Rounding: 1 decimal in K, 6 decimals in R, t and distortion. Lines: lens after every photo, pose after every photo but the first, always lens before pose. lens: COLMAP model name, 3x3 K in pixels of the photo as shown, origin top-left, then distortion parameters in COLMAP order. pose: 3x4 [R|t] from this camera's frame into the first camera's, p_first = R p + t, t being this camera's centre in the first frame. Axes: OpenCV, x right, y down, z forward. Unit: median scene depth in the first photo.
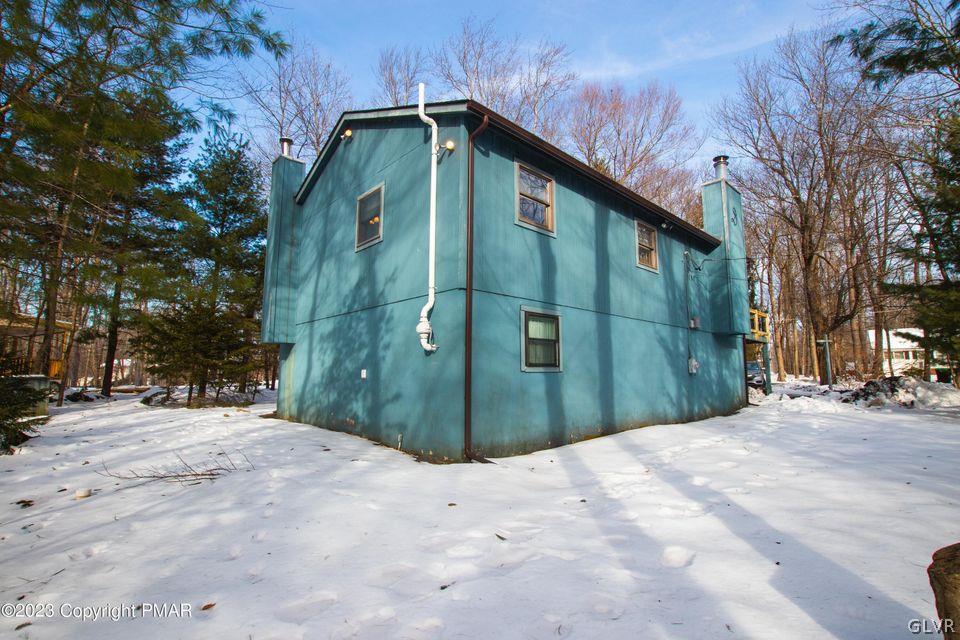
lens RADIAL K [[446.7, 0, 480.3], [0, 446.7, 319.7], [0, 0, 1]] dist [-0.033344, 0.004064]
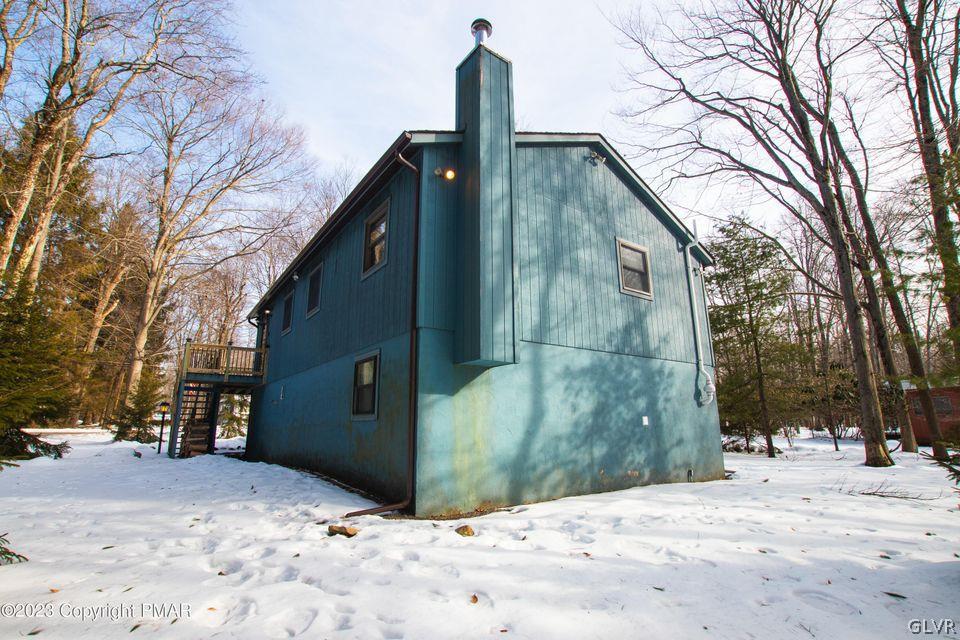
lens RADIAL K [[446.7, 0, 480.0], [0, 446.7, 320.5], [0, 0, 1]] dist [-0.033344, 0.004064]
pose [[0.088631, 0.233635, 0.968276, -1.254032], [-0.116388, 0.967872, -0.222884, 0.158262], [-0.989241, -0.092941, 0.112976, 1.211074]]
